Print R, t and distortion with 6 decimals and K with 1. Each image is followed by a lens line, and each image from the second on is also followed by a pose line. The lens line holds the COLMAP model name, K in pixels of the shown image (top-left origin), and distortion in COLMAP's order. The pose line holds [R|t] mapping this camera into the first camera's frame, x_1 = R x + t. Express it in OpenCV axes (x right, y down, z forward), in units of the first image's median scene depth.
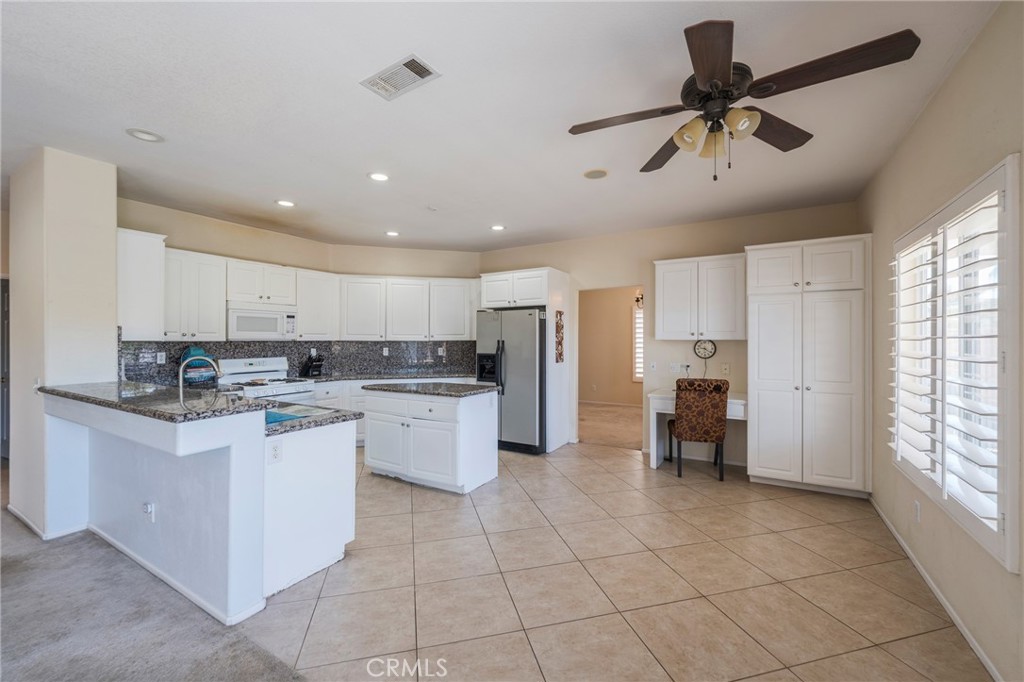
lens RADIAL K [[415.8, 0, 510.8], [0, 415.8, 342.7], [0, 0, 1]] dist [0.000940, -0.001031]
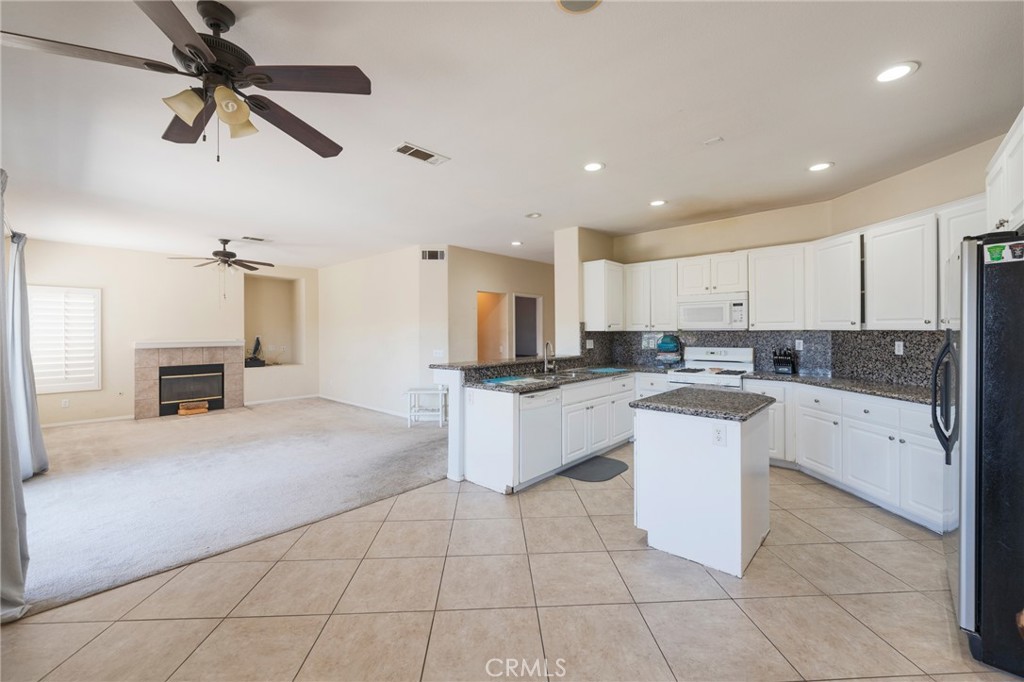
lens RADIAL K [[415.8, 0, 510.3], [0, 415.8, 331.1], [0, 0, 1]] dist [0.000940, -0.001031]
pose [[-0.201016, 0.000895, -0.979588, 0.479085], [-0.000784, 0.999999, 0.001074, -0.003870], [0.979588, 0.000984, -0.201015, 0.684193]]
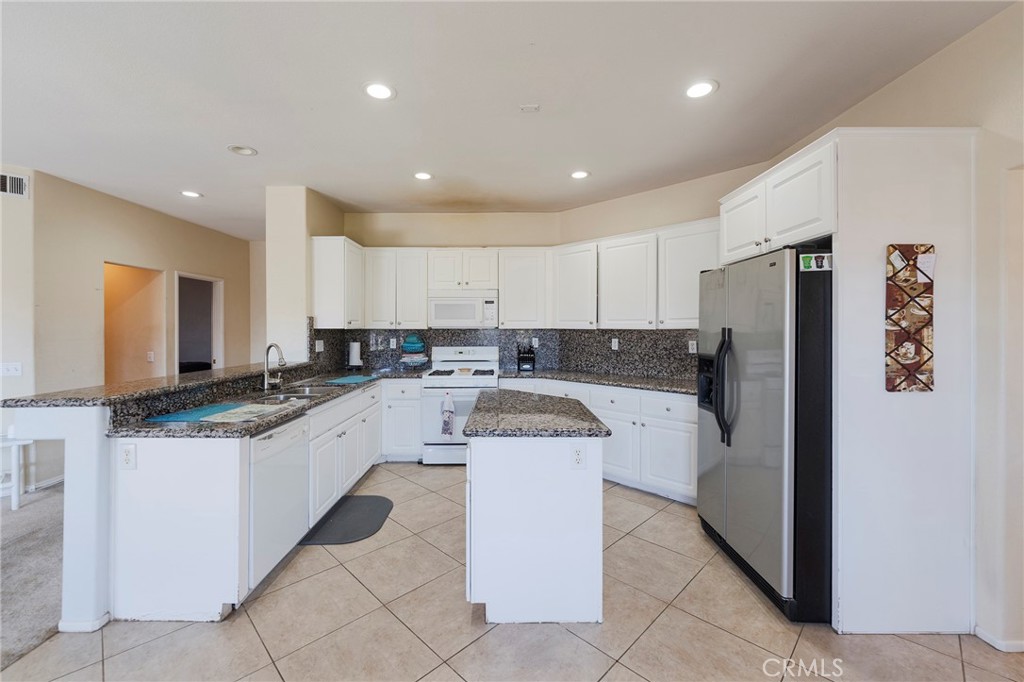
lens RADIAL K [[415.8, 0, 503.6], [0, 415.8, 329.3], [0, 0, 1]] dist [0.000940, -0.001031]
pose [[0.507372, 0.001625, -0.861726, 0.263062], [-0.005405, 0.999985, -0.001296, -0.002666], [0.861710, 0.005316, 0.507373, 0.564071]]
